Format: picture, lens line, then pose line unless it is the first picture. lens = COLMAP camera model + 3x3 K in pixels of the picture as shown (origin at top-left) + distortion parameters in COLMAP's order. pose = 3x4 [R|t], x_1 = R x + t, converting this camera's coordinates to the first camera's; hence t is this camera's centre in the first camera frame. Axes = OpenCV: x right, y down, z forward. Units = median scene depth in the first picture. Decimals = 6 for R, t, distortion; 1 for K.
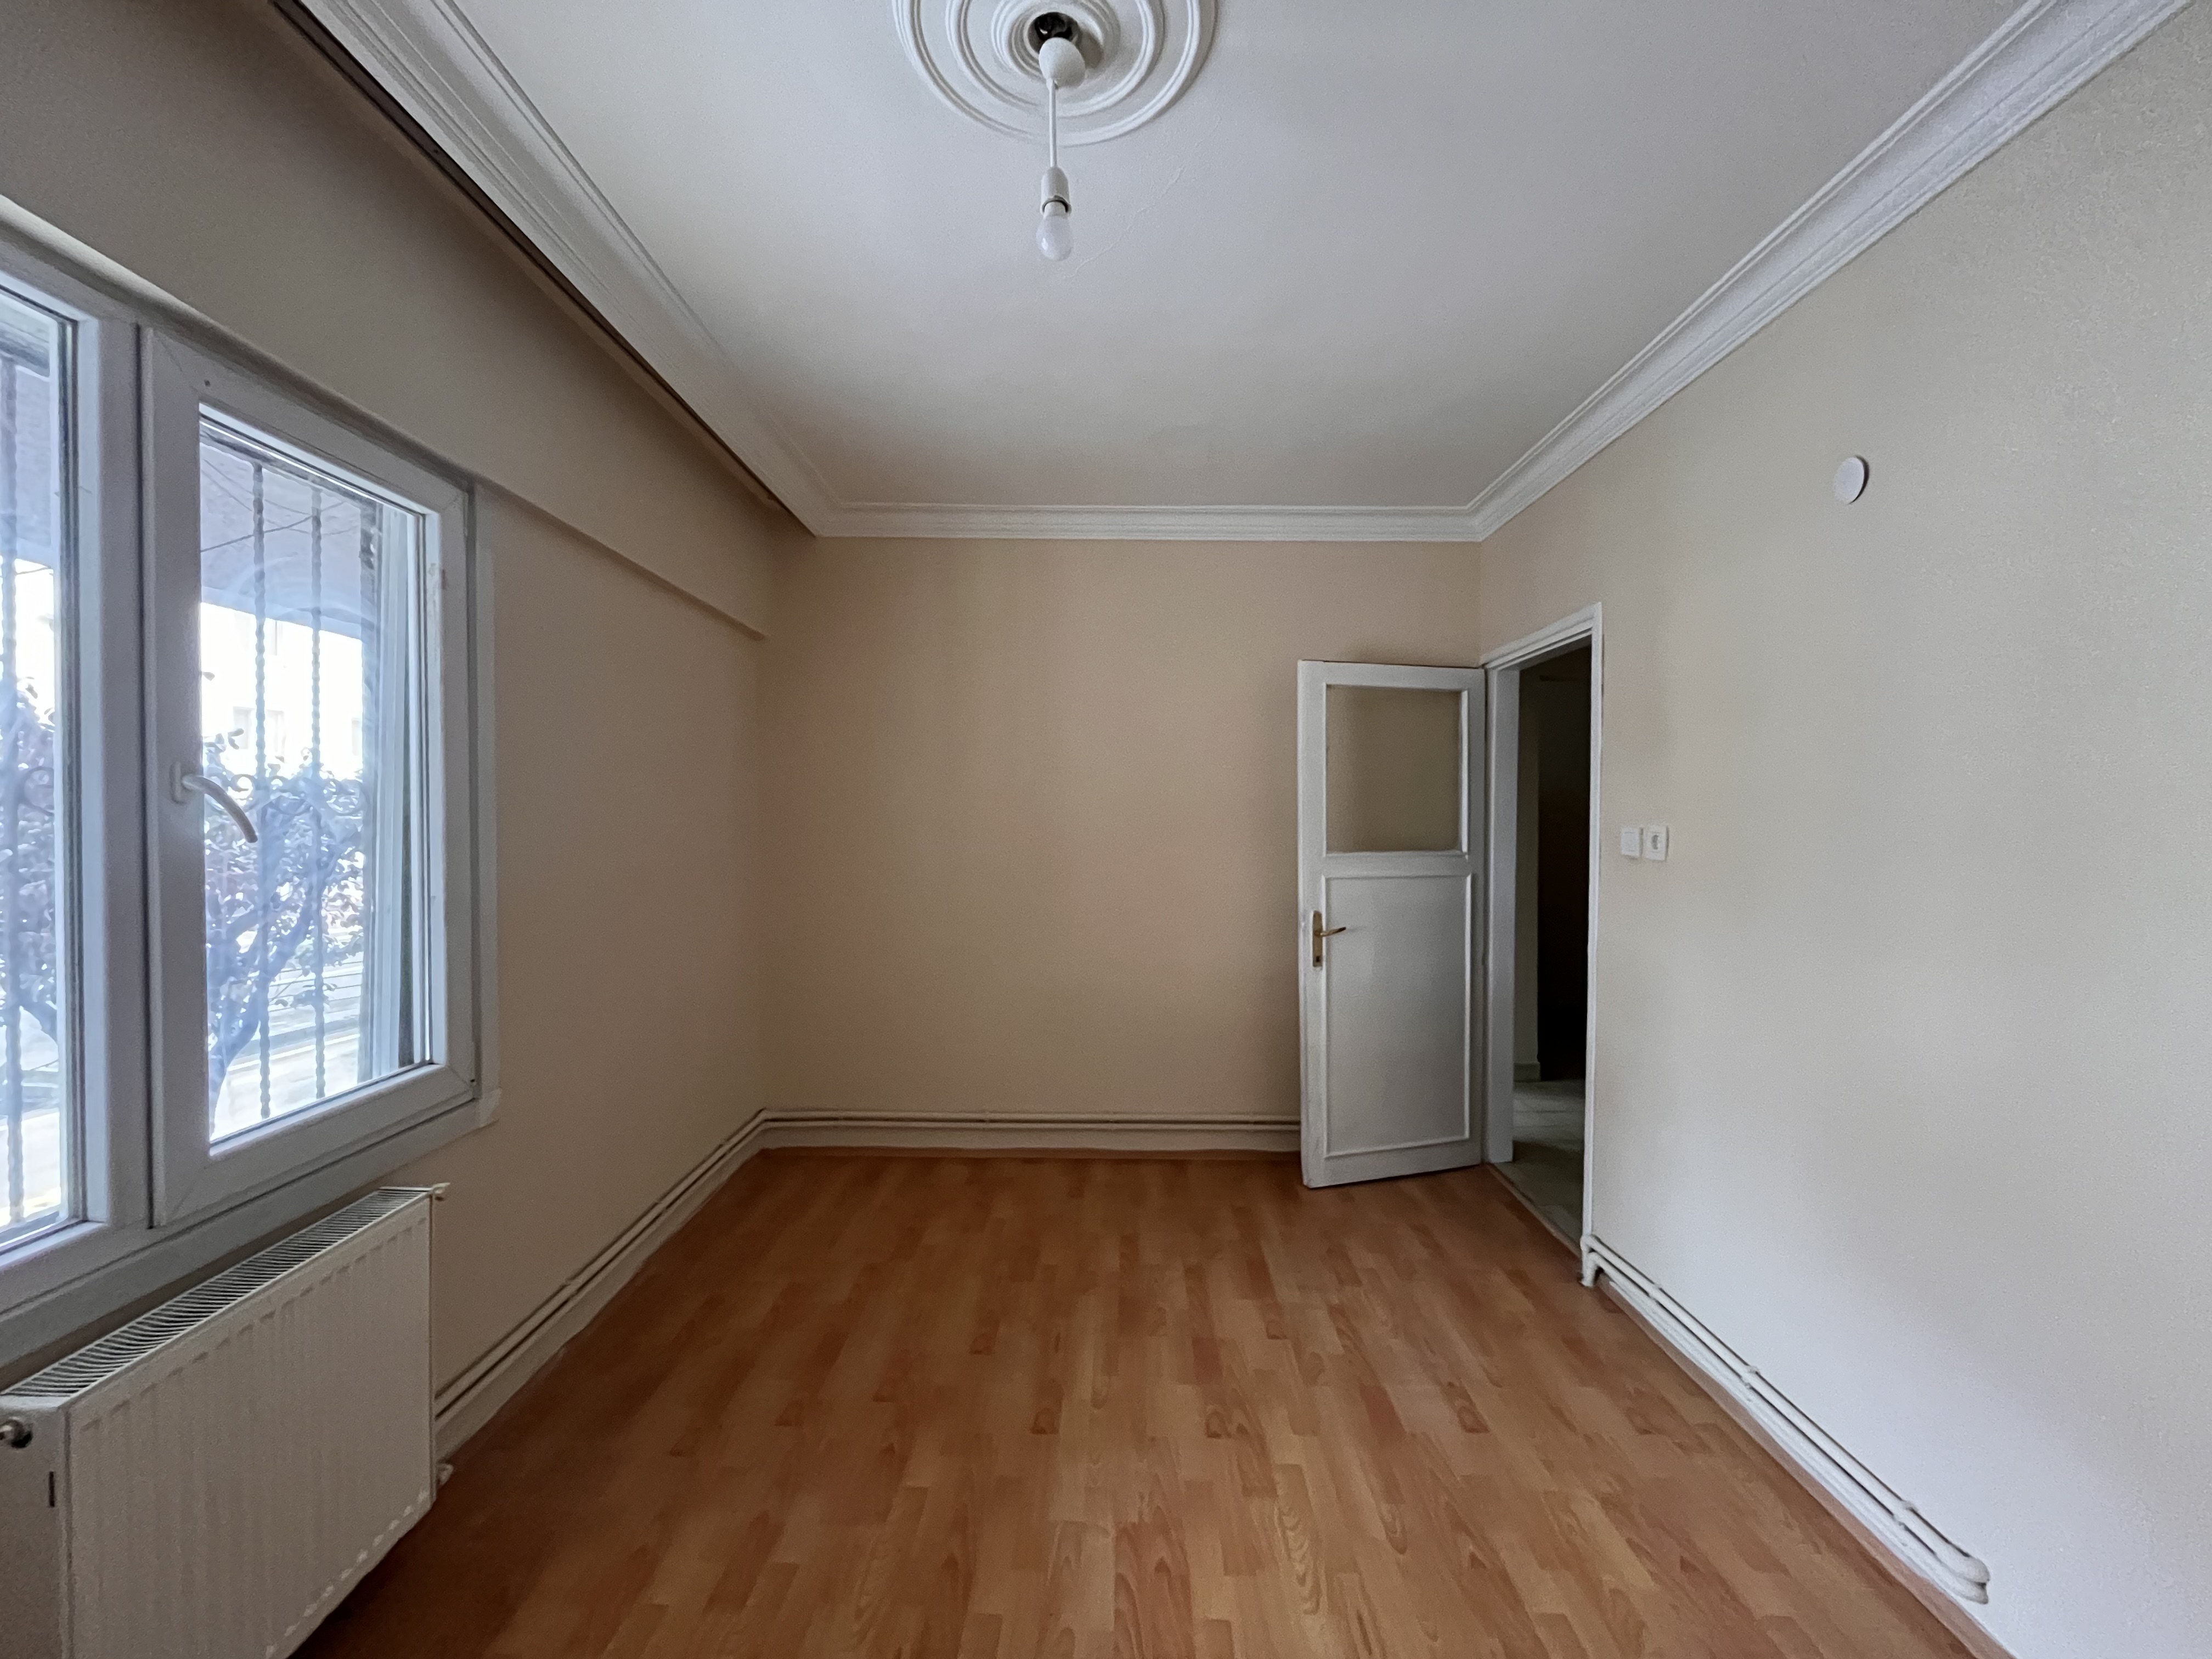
lens RADIAL K [[900.8, 0, 1105.4], [0, 900.8, 834.8], [0, 0, 1]] dist [0.001100, 0.000276]
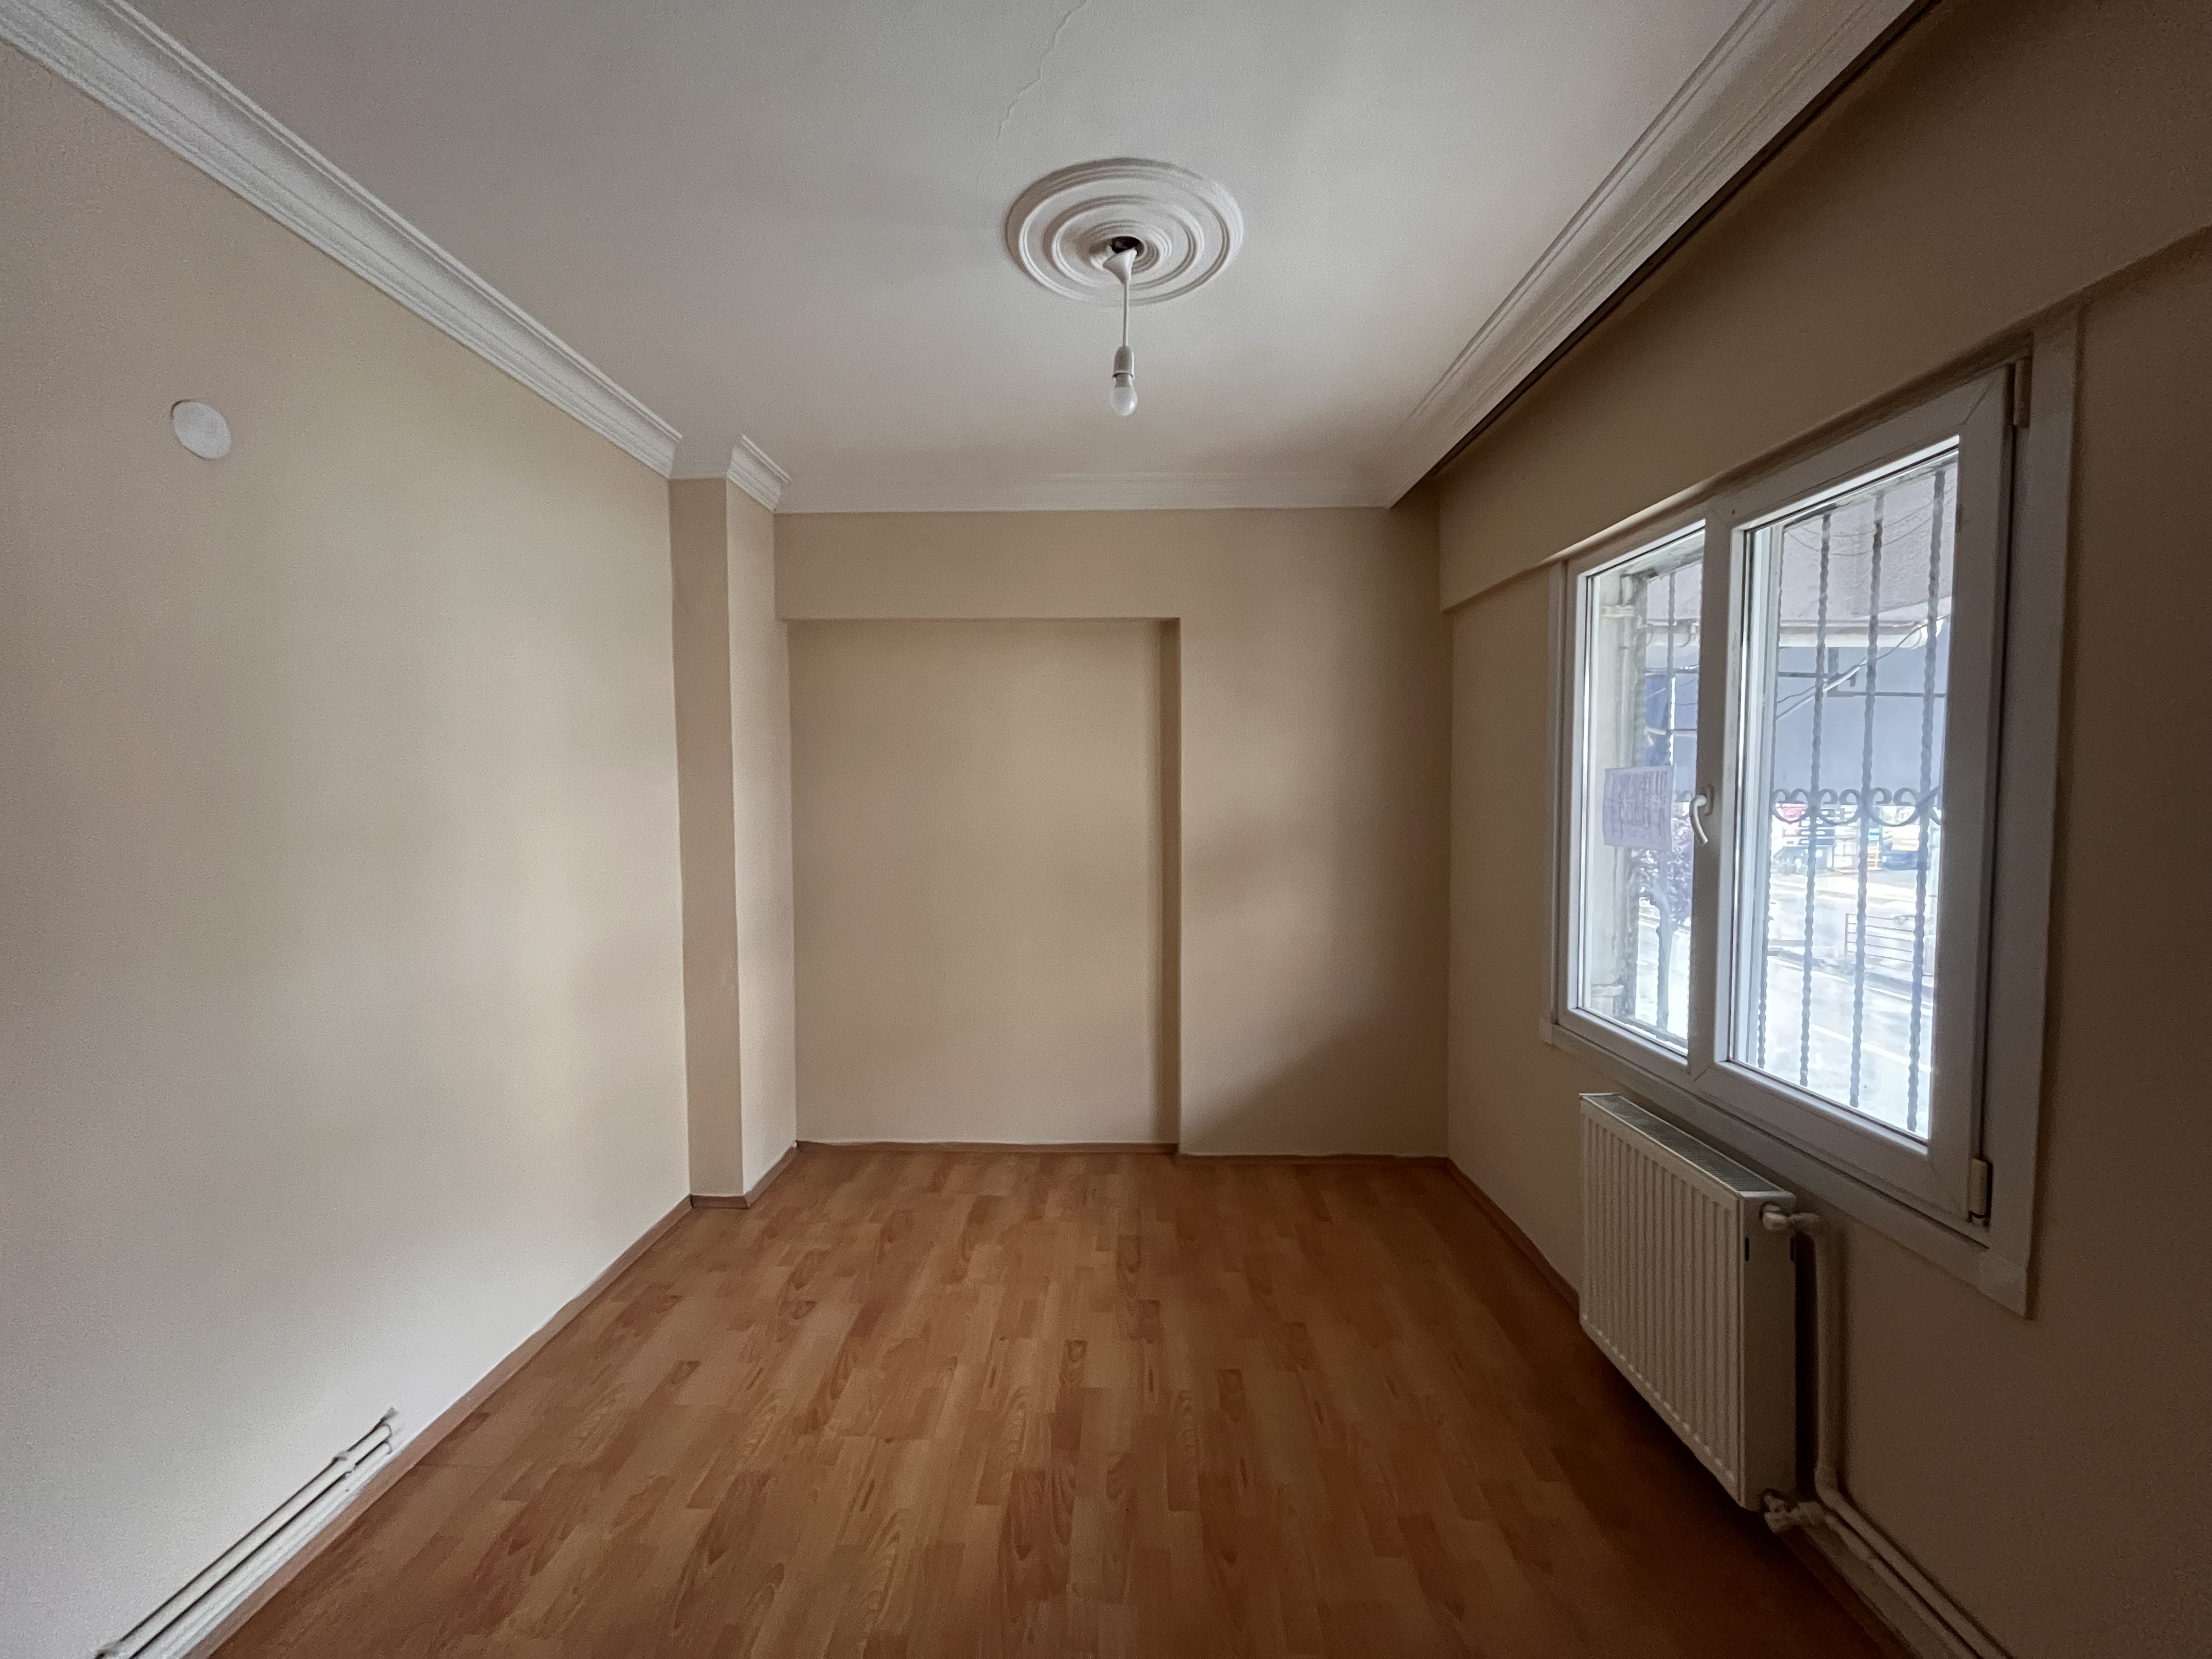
lens RADIAL K [[898.2, 0, 1101.4], [0, 898.2, 830.5], [0, 0, 1]] dist [-0.003367, -0.000367]
pose [[-0.999740, -0.004929, 0.022255, -0.033981], [-0.003440, 0.997784, 0.066441, -0.060947], [-0.022534, 0.066347, -0.997542, 1.485140]]
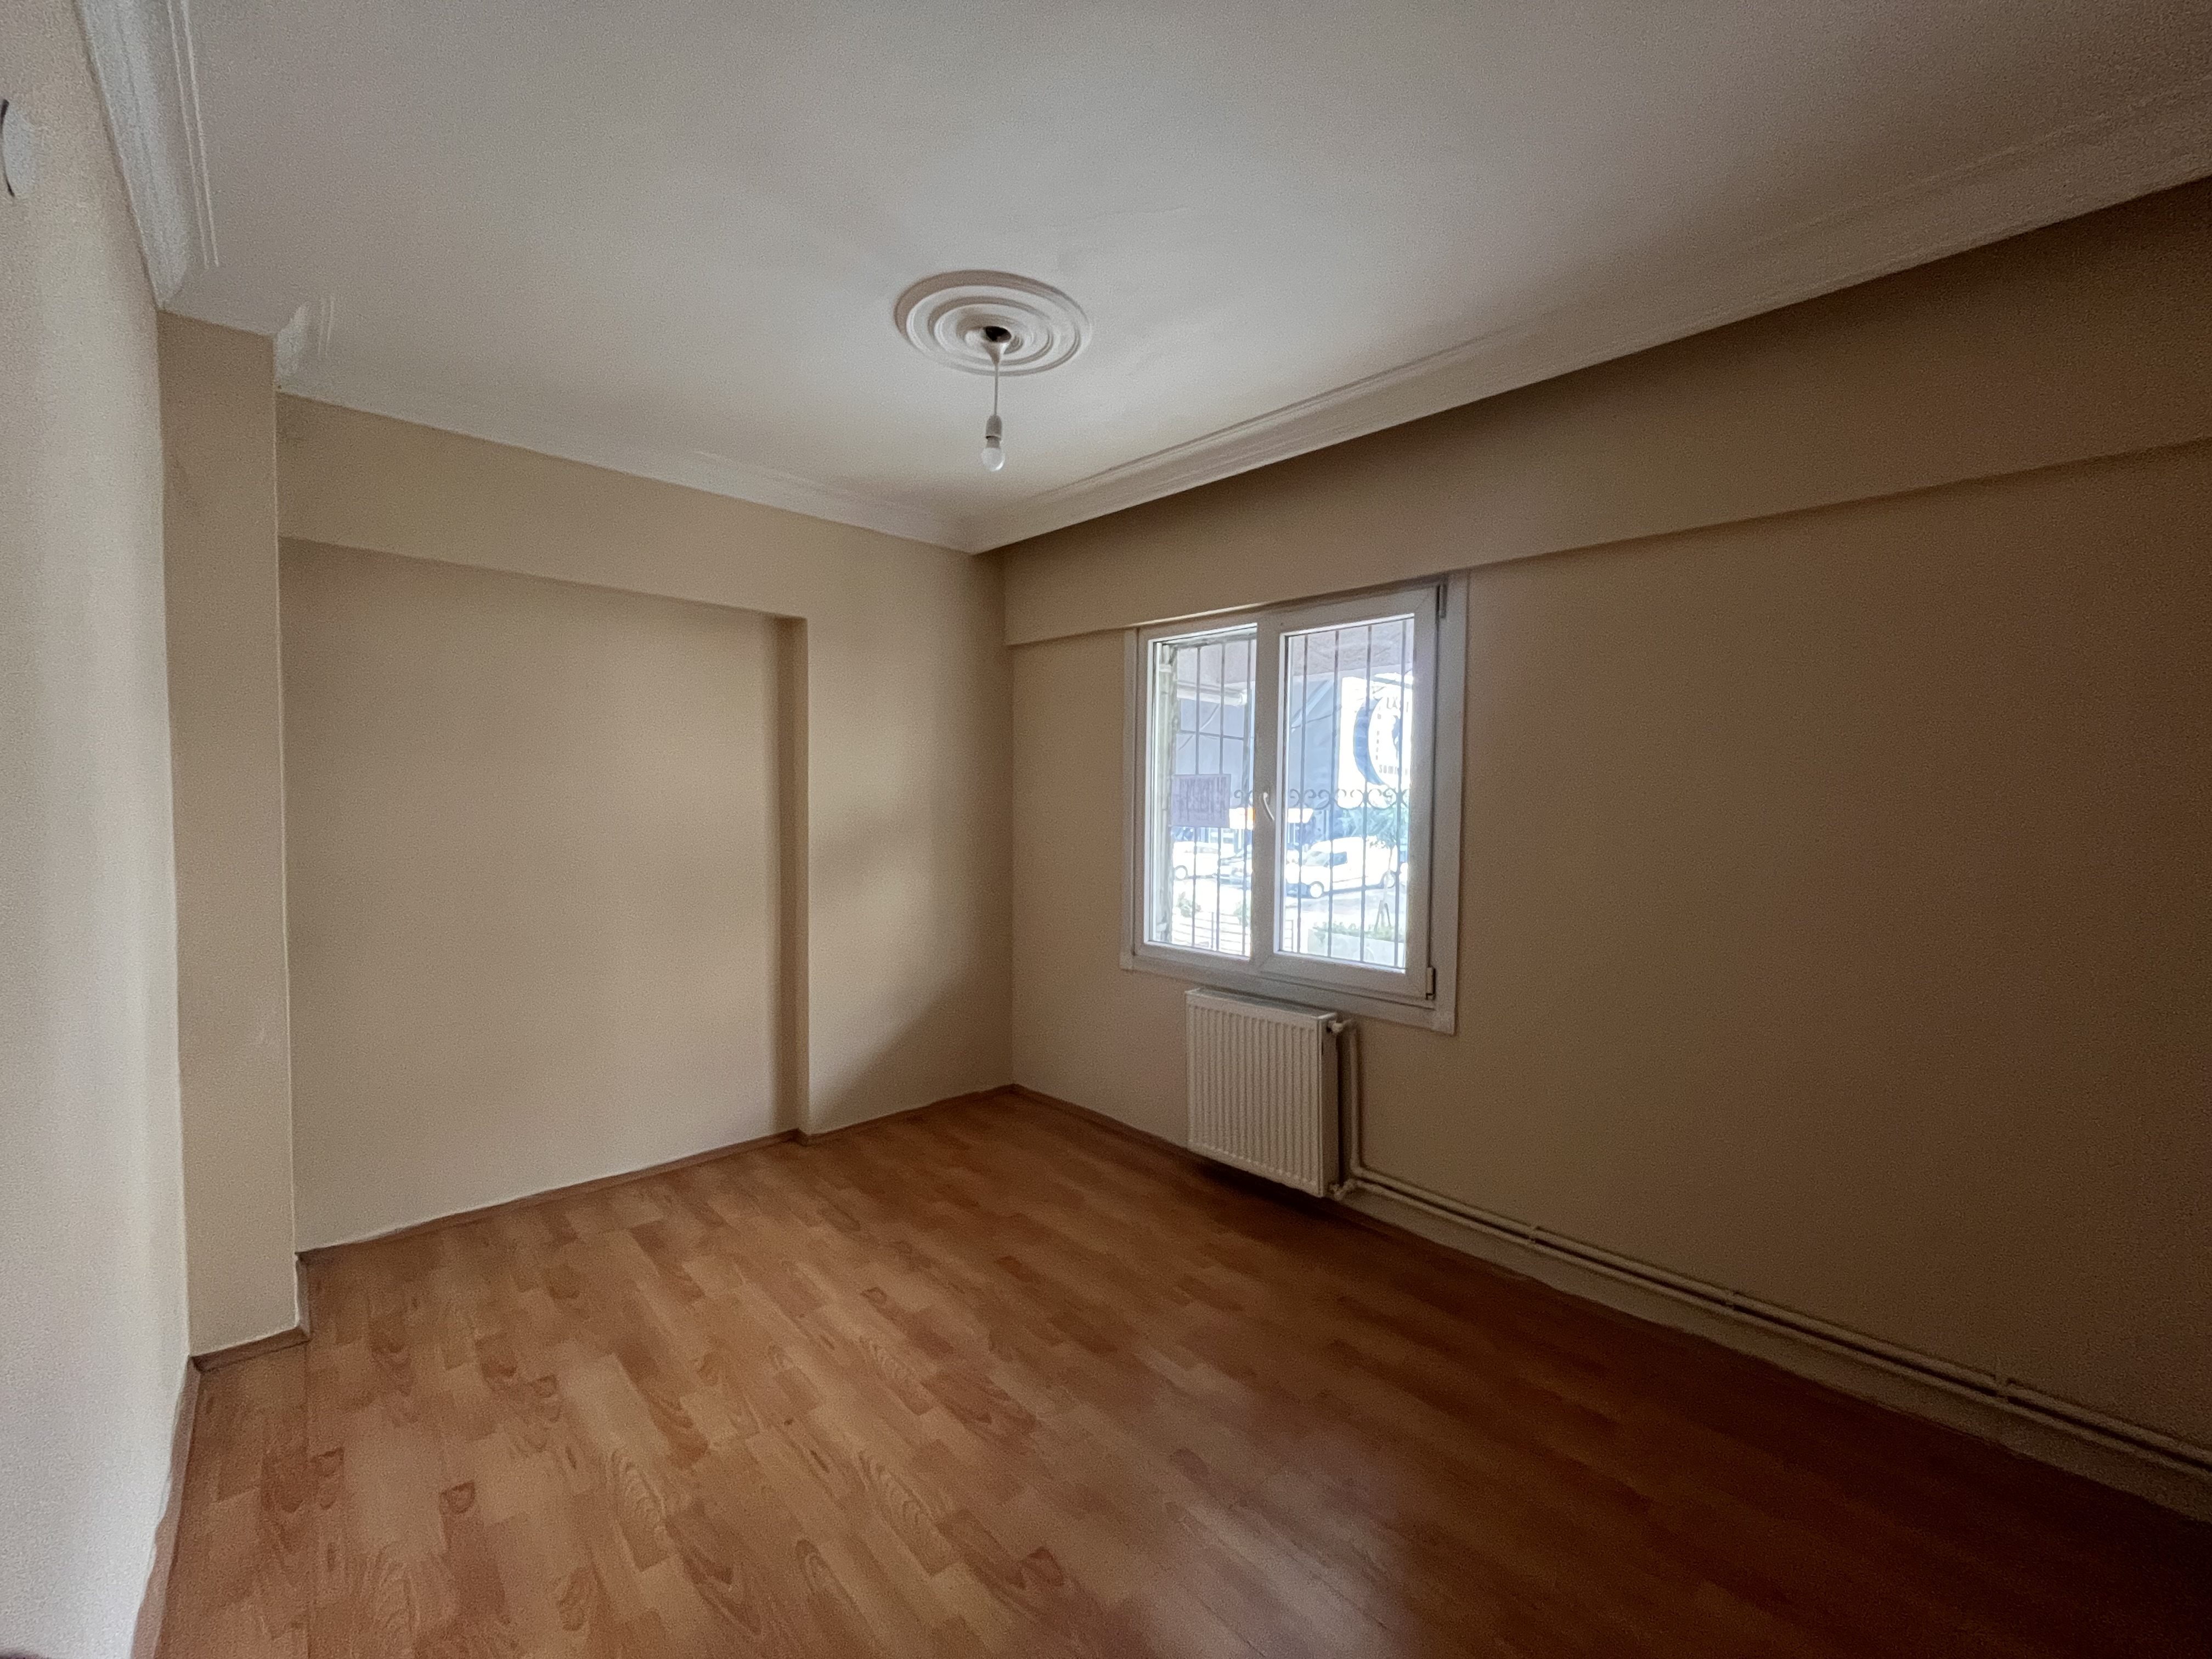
lens RADIAL K [[898.2, 0, 1101.4], [0, 898.2, 830.5], [0, 0, 1]] dist [-0.003367, -0.000367]
pose [[-0.729792, 0.009183, -0.683608, 0.583564], [-0.030319, 0.998491, 0.045781, -0.034750], [0.682997, 0.054137, -0.728413, 1.472148]]
